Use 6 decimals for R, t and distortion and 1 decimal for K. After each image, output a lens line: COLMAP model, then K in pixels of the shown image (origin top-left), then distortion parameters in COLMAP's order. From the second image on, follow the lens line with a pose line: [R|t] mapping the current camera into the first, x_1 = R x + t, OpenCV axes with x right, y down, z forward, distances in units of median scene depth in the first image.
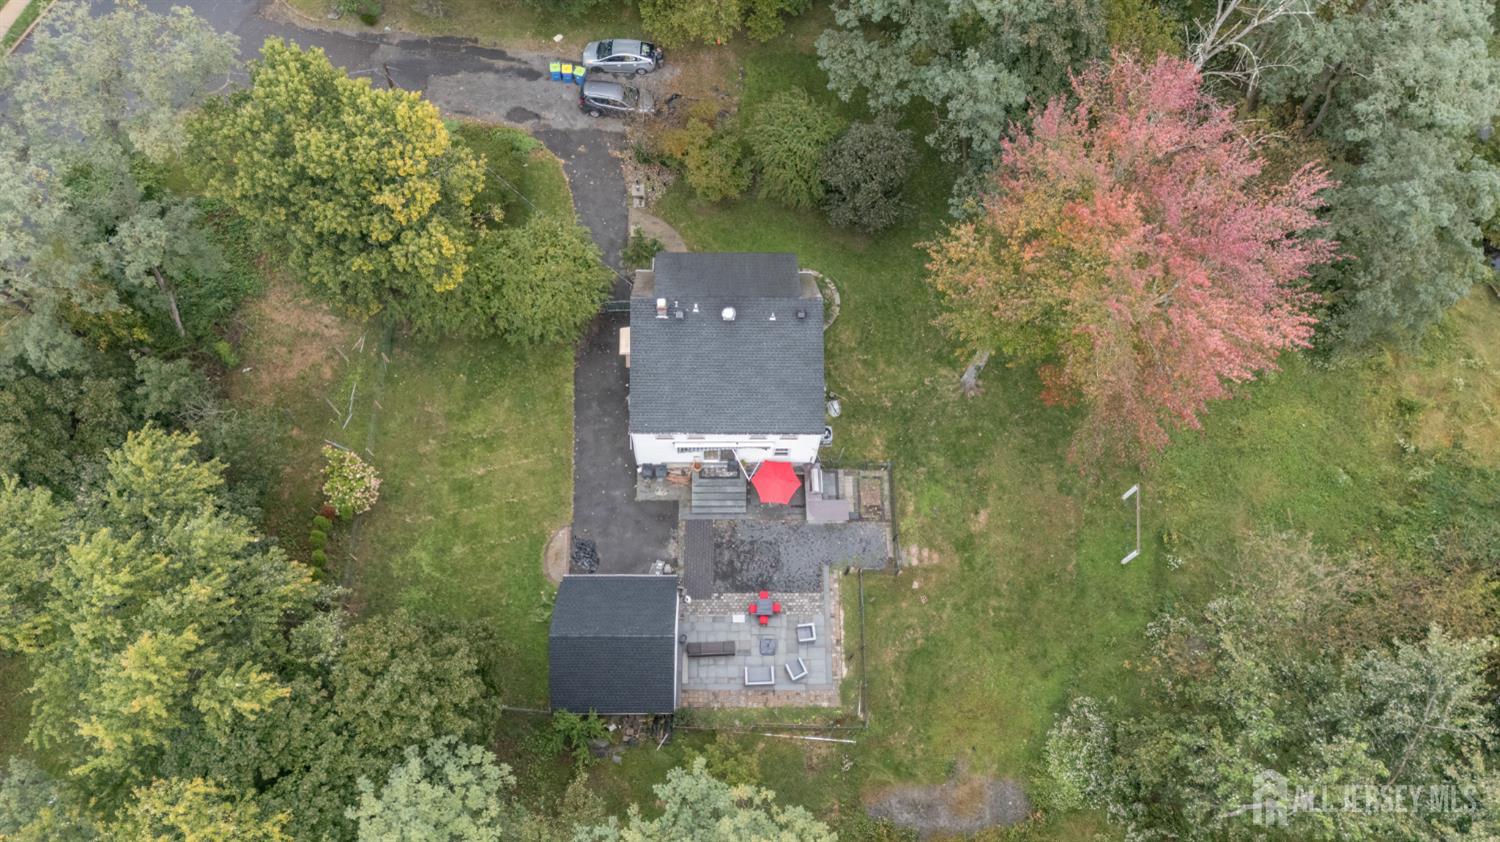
lens RADIAL K [[1090.9, 0, 746.6], [0, 1090.9, 423.4], [0, 0, 1]] dist [0.053655, -0.038675]
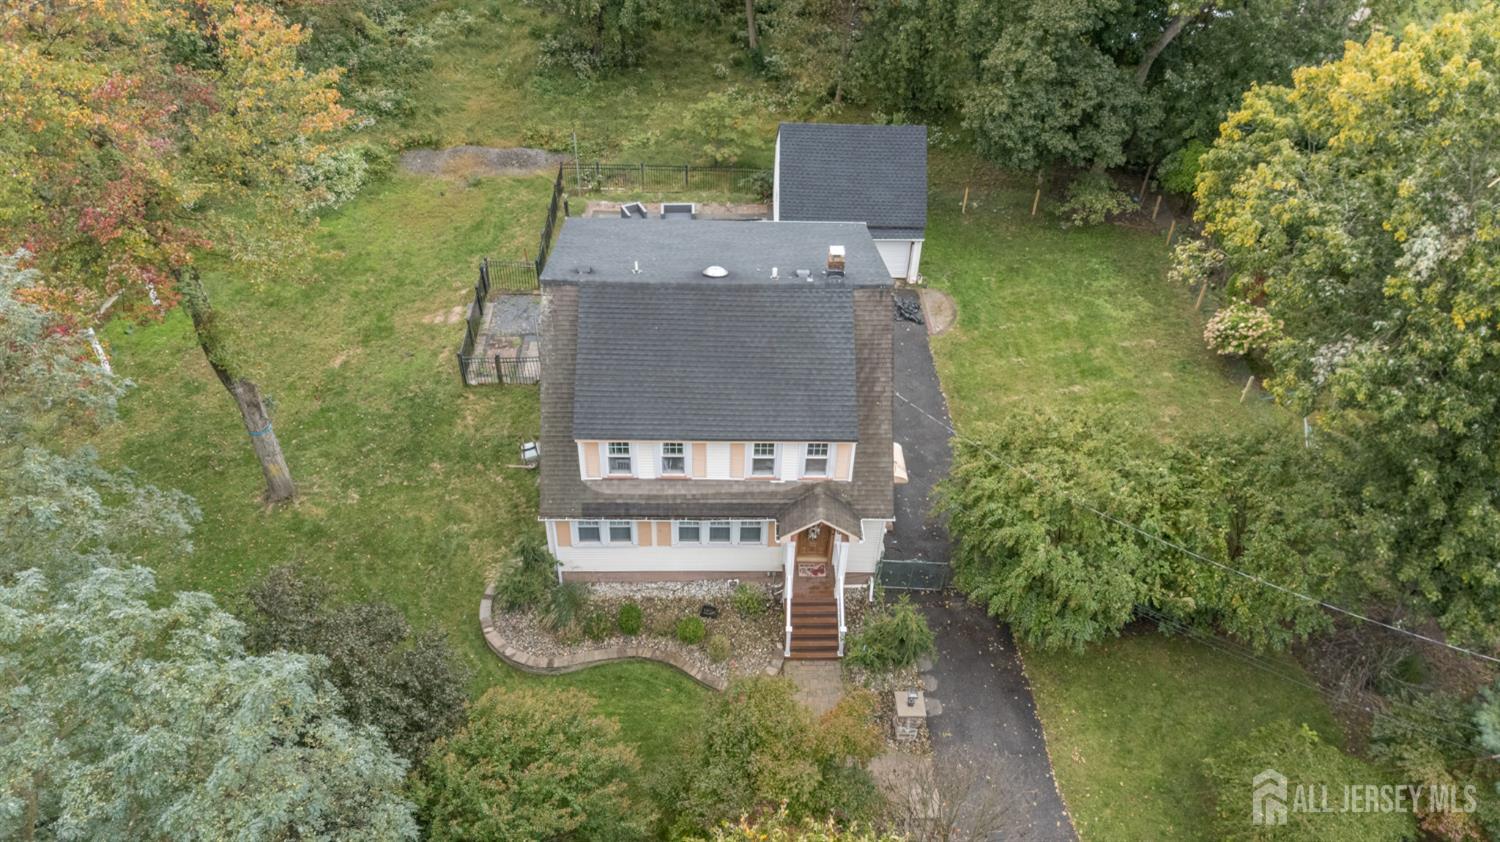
lens RADIAL K [[1090.9, 0, 743.9], [0, 1090.9, 419.6], [0, 0, 1]] dist [0.053655, -0.038675]
pose [[-0.997599, -0.047567, -0.050329, -0.004655], [-0.030200, -0.355192, 0.934305, -0.597609], [-0.062319, 0.933582, 0.352903, 0.803499]]
